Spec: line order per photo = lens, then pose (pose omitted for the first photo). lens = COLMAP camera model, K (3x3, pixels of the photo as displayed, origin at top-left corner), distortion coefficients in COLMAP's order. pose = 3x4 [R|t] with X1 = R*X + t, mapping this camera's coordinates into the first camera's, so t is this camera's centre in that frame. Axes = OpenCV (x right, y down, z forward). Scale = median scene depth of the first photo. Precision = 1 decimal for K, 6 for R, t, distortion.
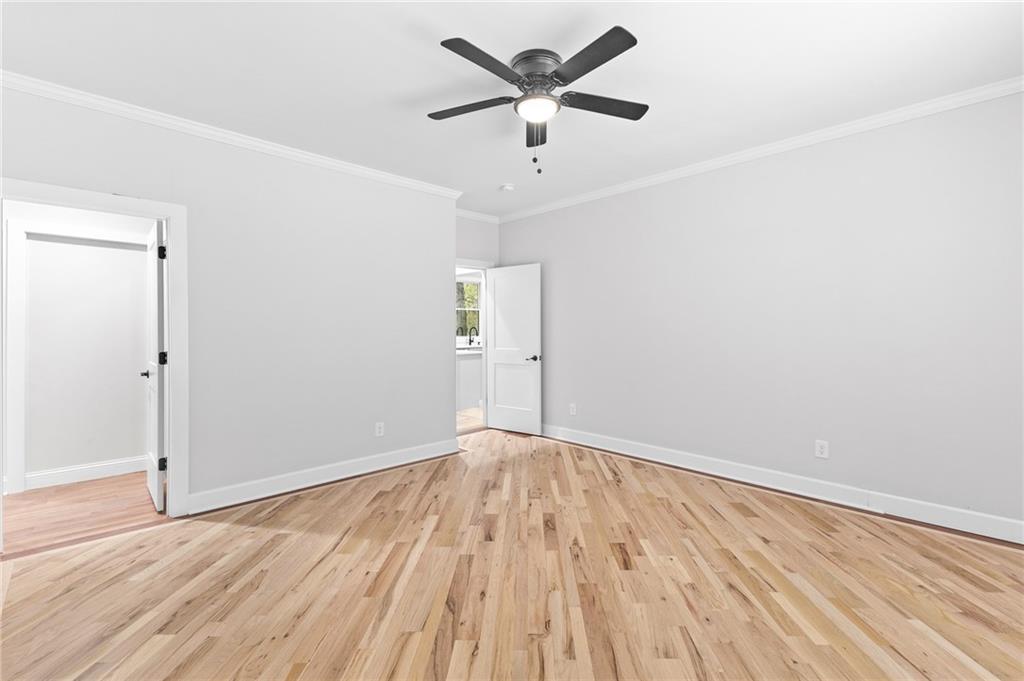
lens RADIAL K [[450.3, 0, 518.0], [0, 450.3, 338.4], [0, 0, 1]] dist [0.012344, -0.000314]
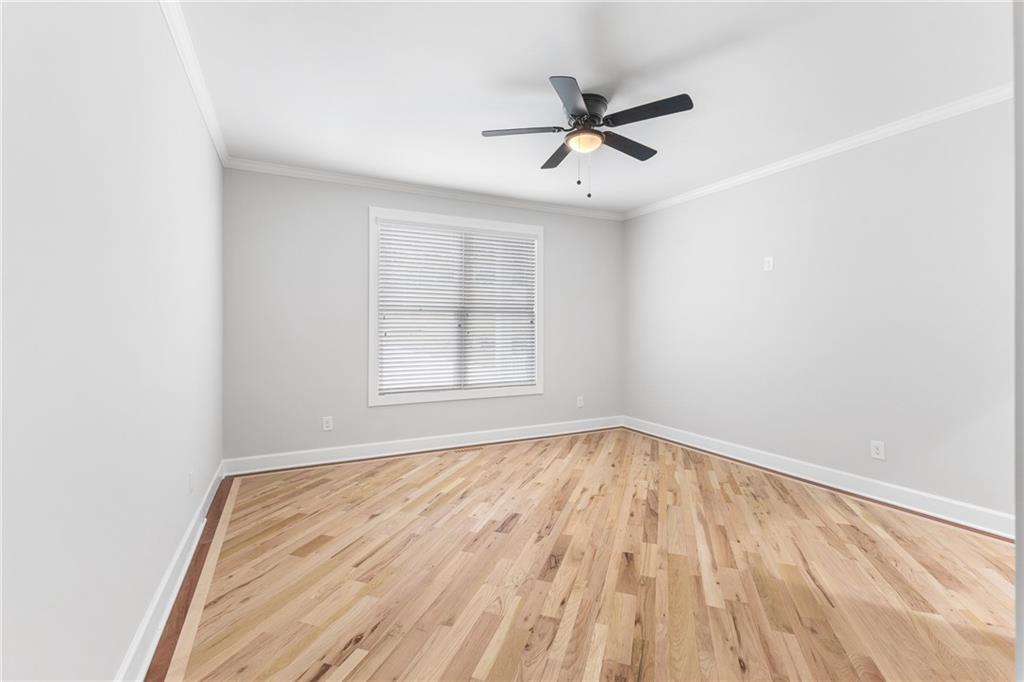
lens RADIAL K [[450.3, 0, 518.0], [0, 450.3, 338.9], [0, 0, 1]] dist [0.012344, -0.000314]
pose [[-0.957552, -0.001692, 0.288254, -0.121165], [0.010822, 0.999067, 0.041814, -0.035962], [-0.288056, 0.043159, -0.956640, 2.058021]]
